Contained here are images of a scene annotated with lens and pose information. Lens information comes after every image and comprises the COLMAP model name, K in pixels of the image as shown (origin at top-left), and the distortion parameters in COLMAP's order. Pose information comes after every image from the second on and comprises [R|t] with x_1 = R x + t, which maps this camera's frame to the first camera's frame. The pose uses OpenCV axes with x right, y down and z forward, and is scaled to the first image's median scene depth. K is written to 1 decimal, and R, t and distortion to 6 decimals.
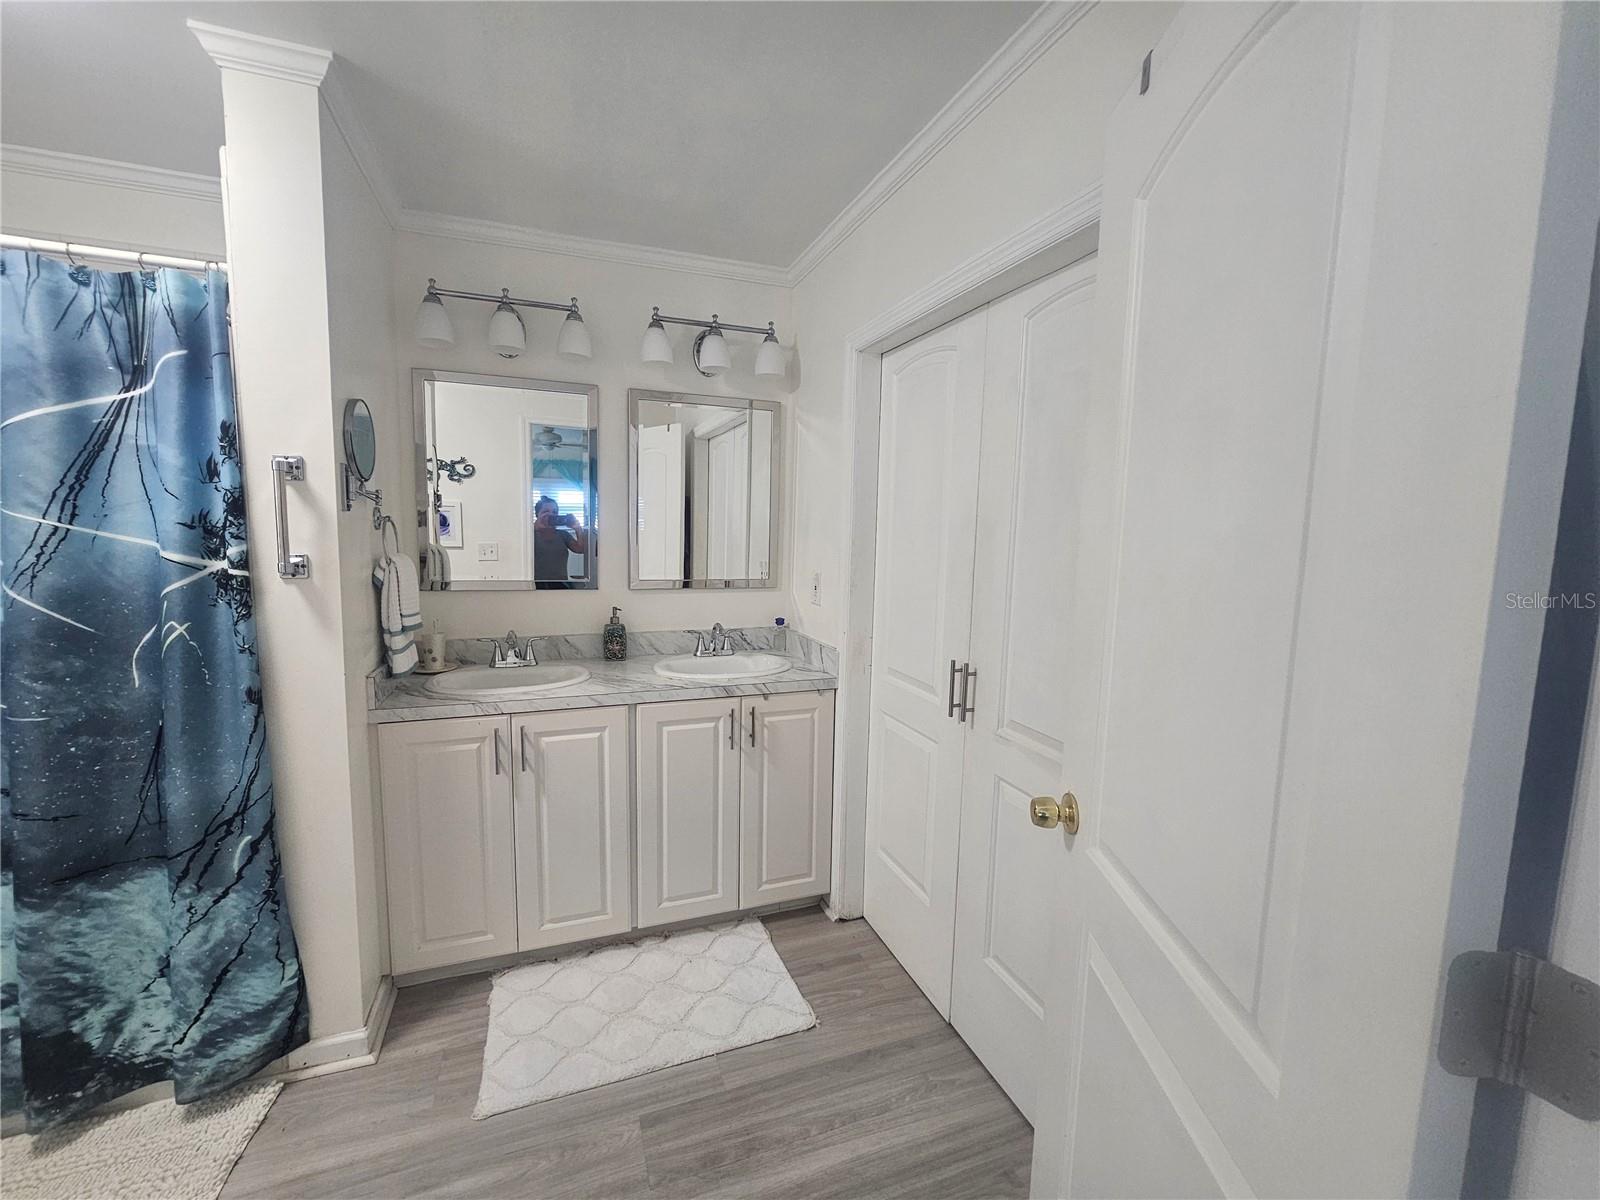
lens RADIAL K [[659.2, 0, 790.2], [0, 659.2, 596.7], [0, 0, 1]] dist [-0.005059, 0.001956]
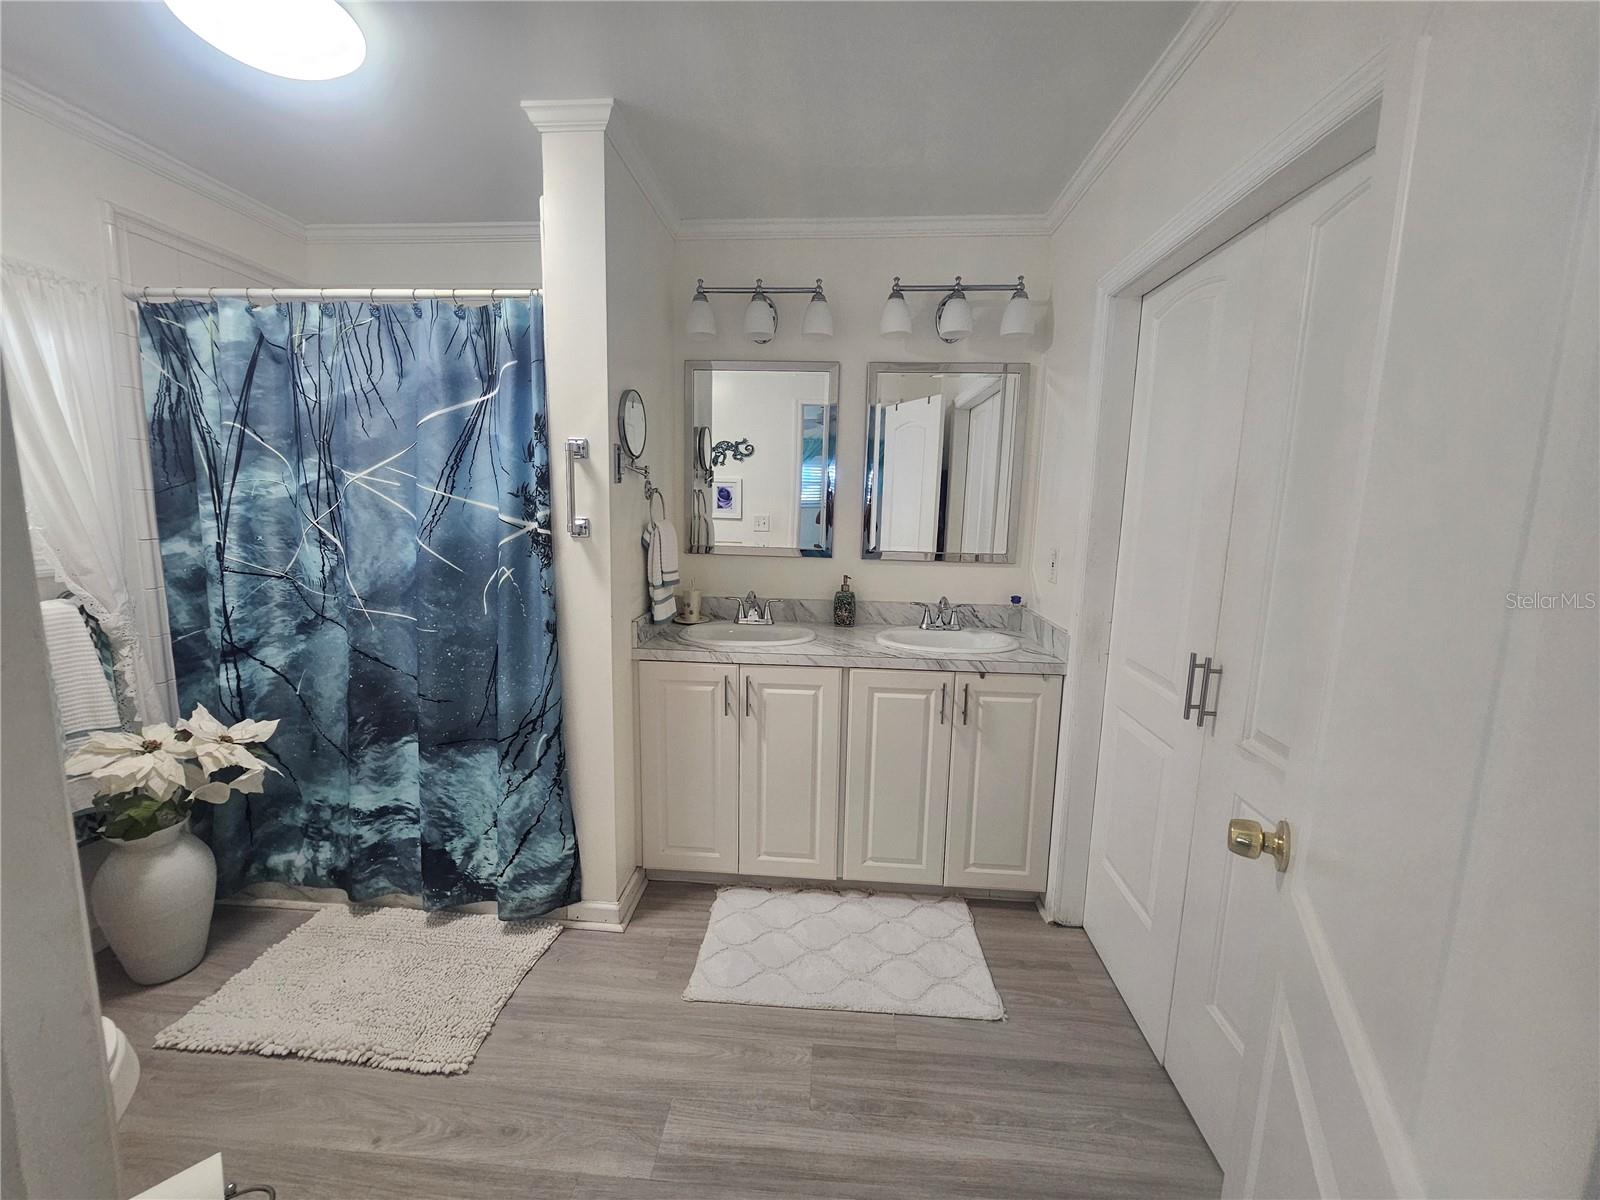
lens RADIAL K [[659.2, 0, 788.1], [0, 659.2, 597.5], [0, 0, 1]] dist [-0.005059, 0.001956]
pose [[0.908937, 0.060752, -0.412484, 0.119229], [-0.046180, 0.997909, 0.045215, 0.010946], [0.414368, -0.022049, 0.909842, 0.014446]]
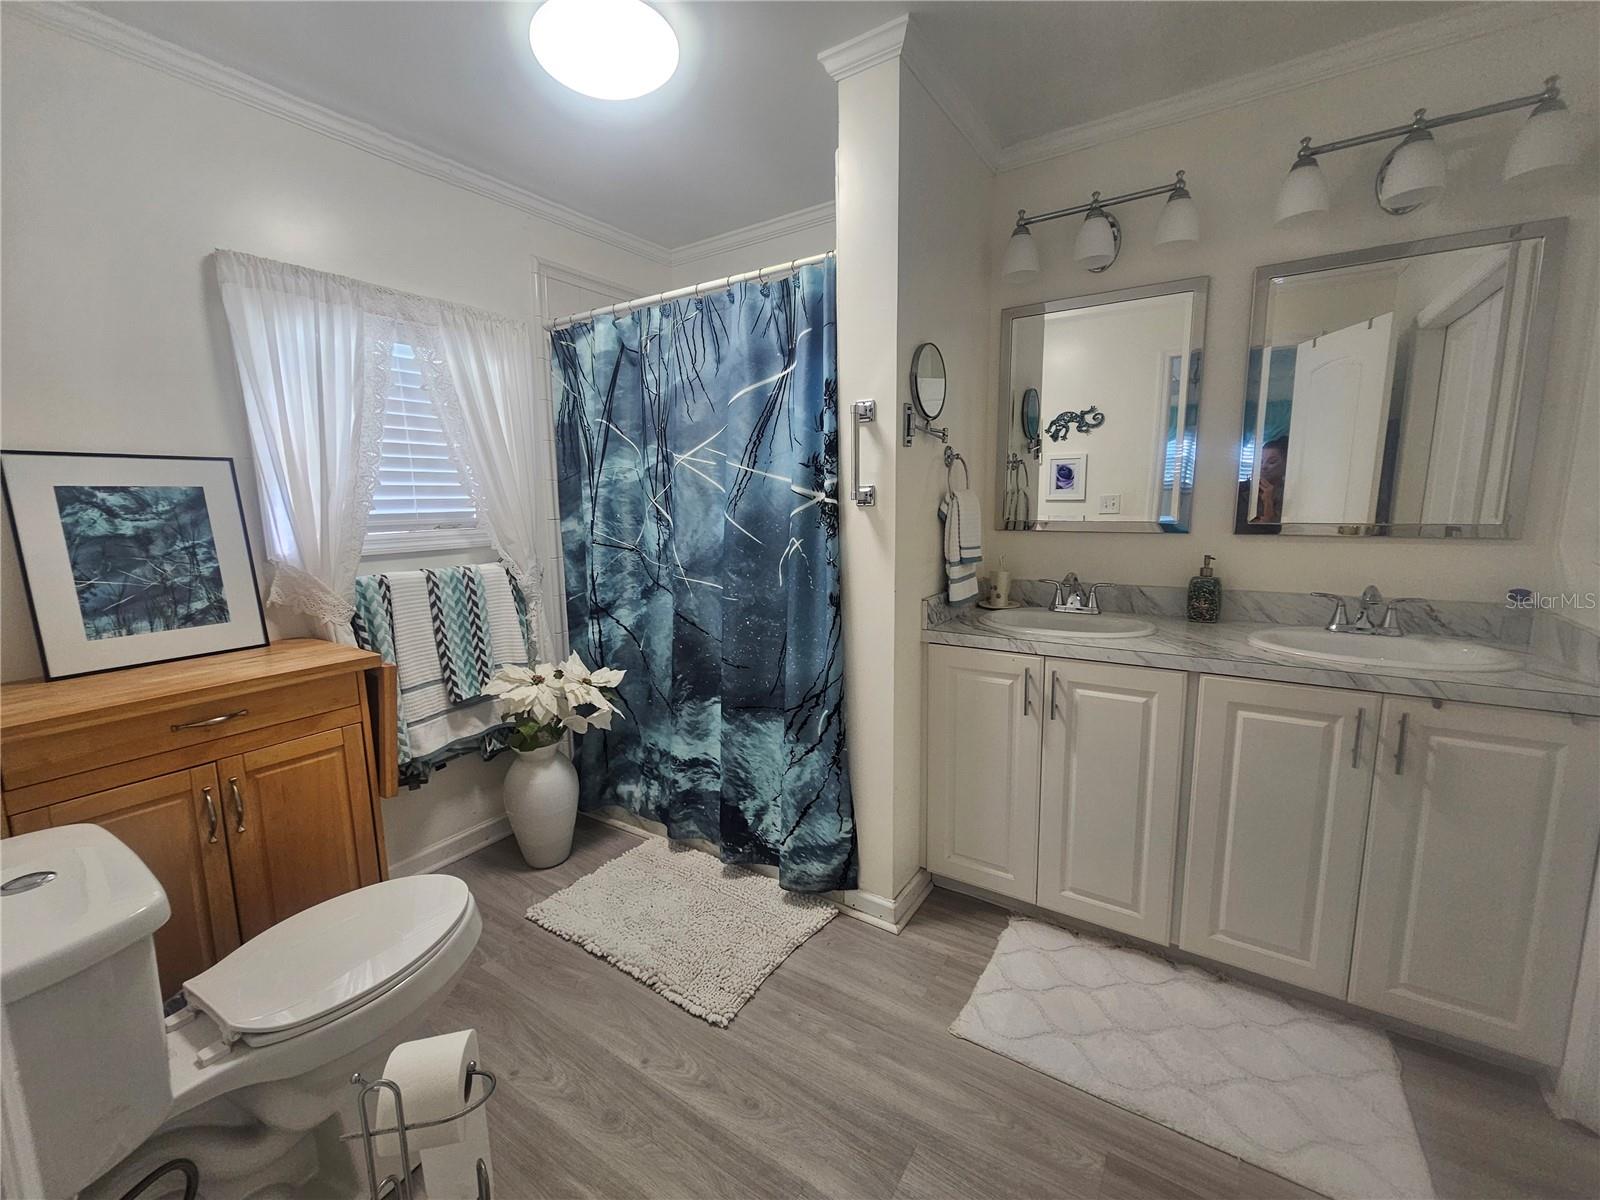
lens RADIAL K [[659.2, 0, 786.7], [0, 659.2, 597.0], [0, 0, 1]] dist [-0.005059, 0.001956]
pose [[0.582203, 0.092994, -0.807708, 0.123168], [-0.054170, 0.995667, 0.075588, 0.047341], [0.811237, -0.000254, 0.584717, 0.167222]]
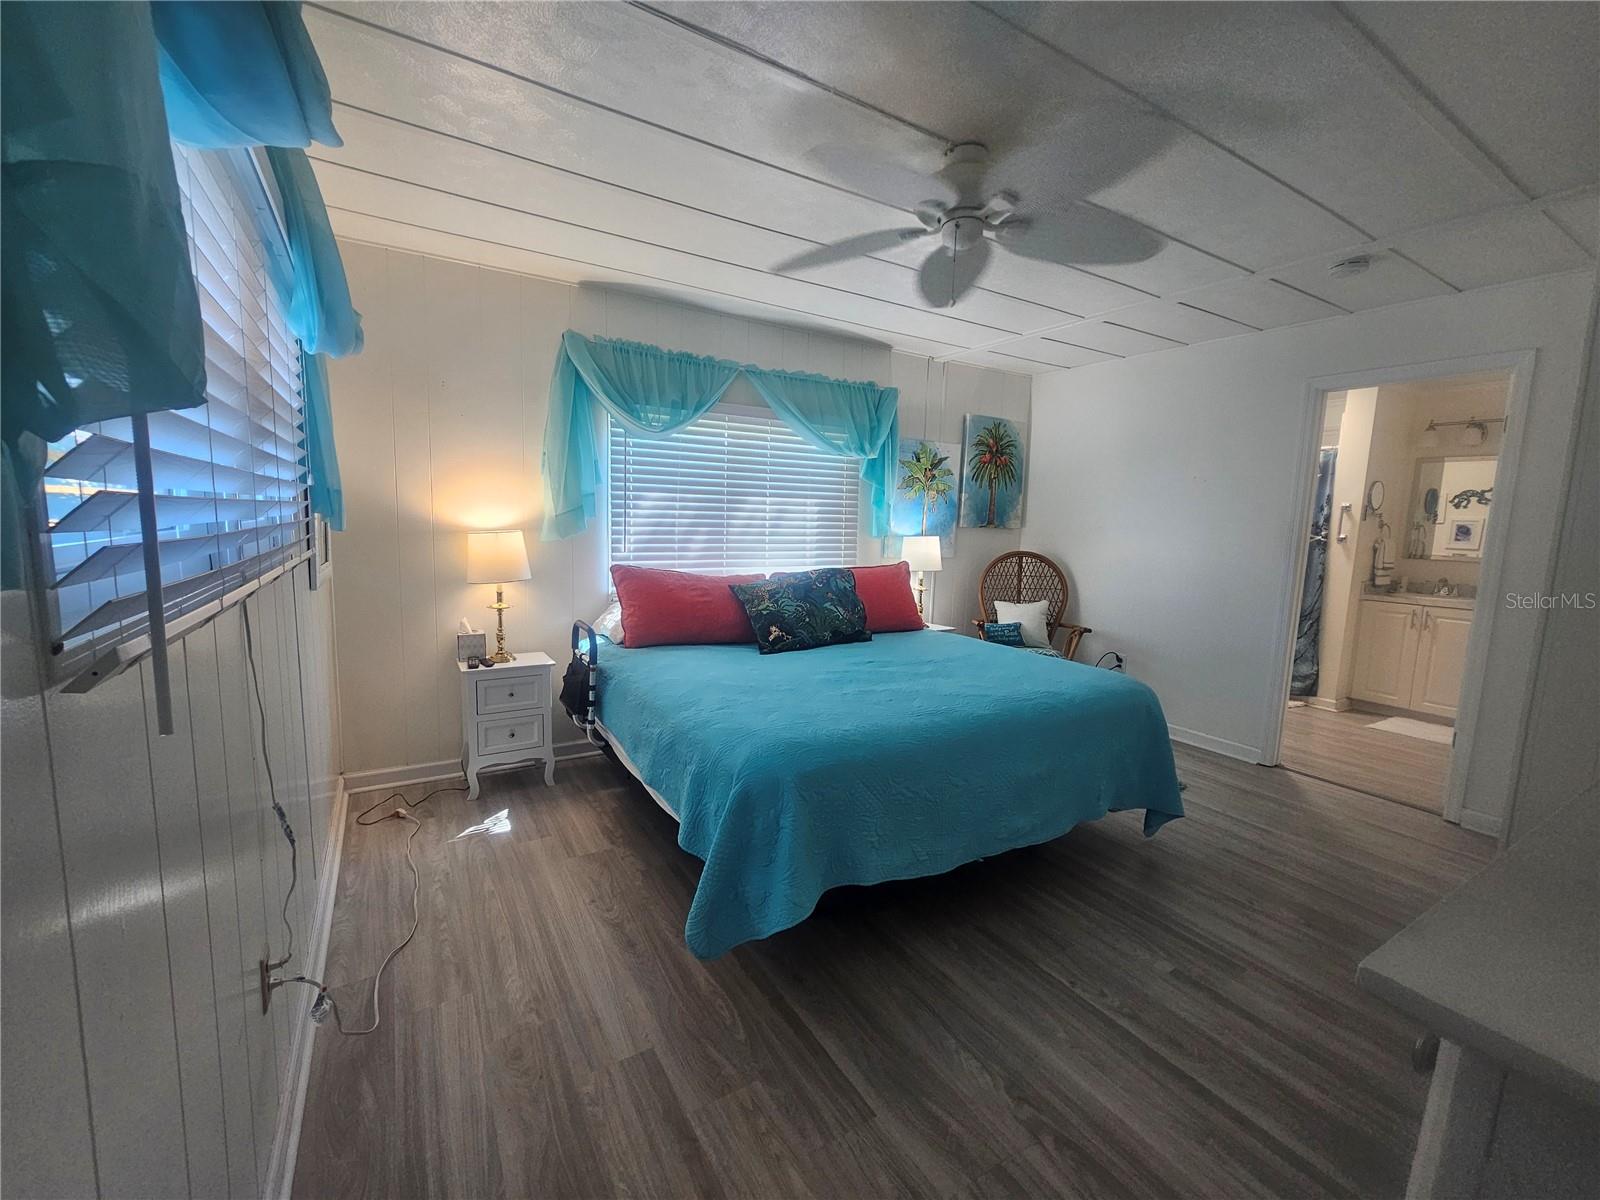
lens RADIAL K [[659.2, 0, 791.4], [0, 659.2, 600.0], [0, 0, 1]] dist [-0.005059, 0.001956]
pose [[0.183609, 0.104628, -0.977415, 1.636170], [-0.130741, 0.988085, 0.081210, 0.292132], [0.974266, 0.112878, 0.195100, -1.878970]]
